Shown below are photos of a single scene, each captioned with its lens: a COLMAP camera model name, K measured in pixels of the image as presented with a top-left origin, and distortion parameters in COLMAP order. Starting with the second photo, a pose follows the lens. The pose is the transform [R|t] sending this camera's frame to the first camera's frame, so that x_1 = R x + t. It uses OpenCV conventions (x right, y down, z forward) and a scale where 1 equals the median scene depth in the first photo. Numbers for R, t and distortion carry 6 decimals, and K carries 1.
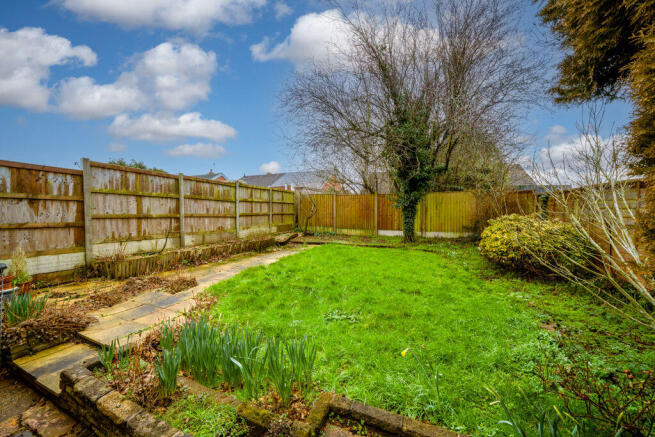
lens RADIAL K [[236.9, 0, 332.7], [0, 236.9, 218.6], [0, 0, 1]] dist [-0.001441, -0.000205]
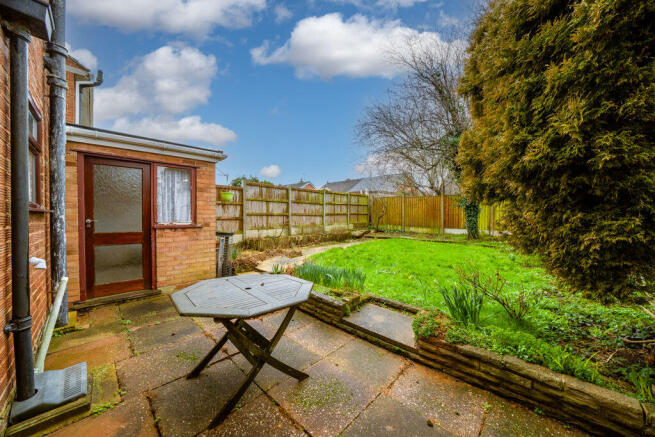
lens RADIAL K [[227.4, 0, 327.5], [0, 227.4, 218.5], [0, 0, 1]] dist [-0.000234, -0.000018]
pose [[0.937412, 0.004146, -0.348198, 0.072296], [-0.008157, 0.999916, -0.010056, 0.024864], [0.348128, 0.012267, 0.937367, -0.229072]]
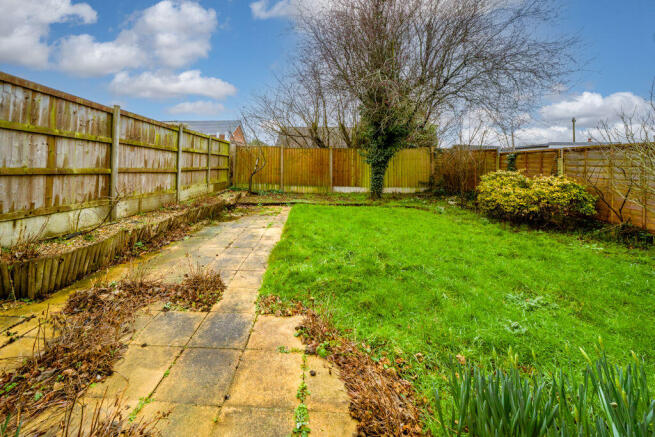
lens RADIAL K [[242.4, 0, 301.3], [0, 242.4, 155.6], [0, 0, 1]] dist [-0.000232, -0.000024]
pose [[0.939578, 0.023407, 0.341533, -0.353087], [0.002713, 0.997119, -0.075802, -0.001711], [-0.342324, 0.072149, 0.936808, 0.191287]]
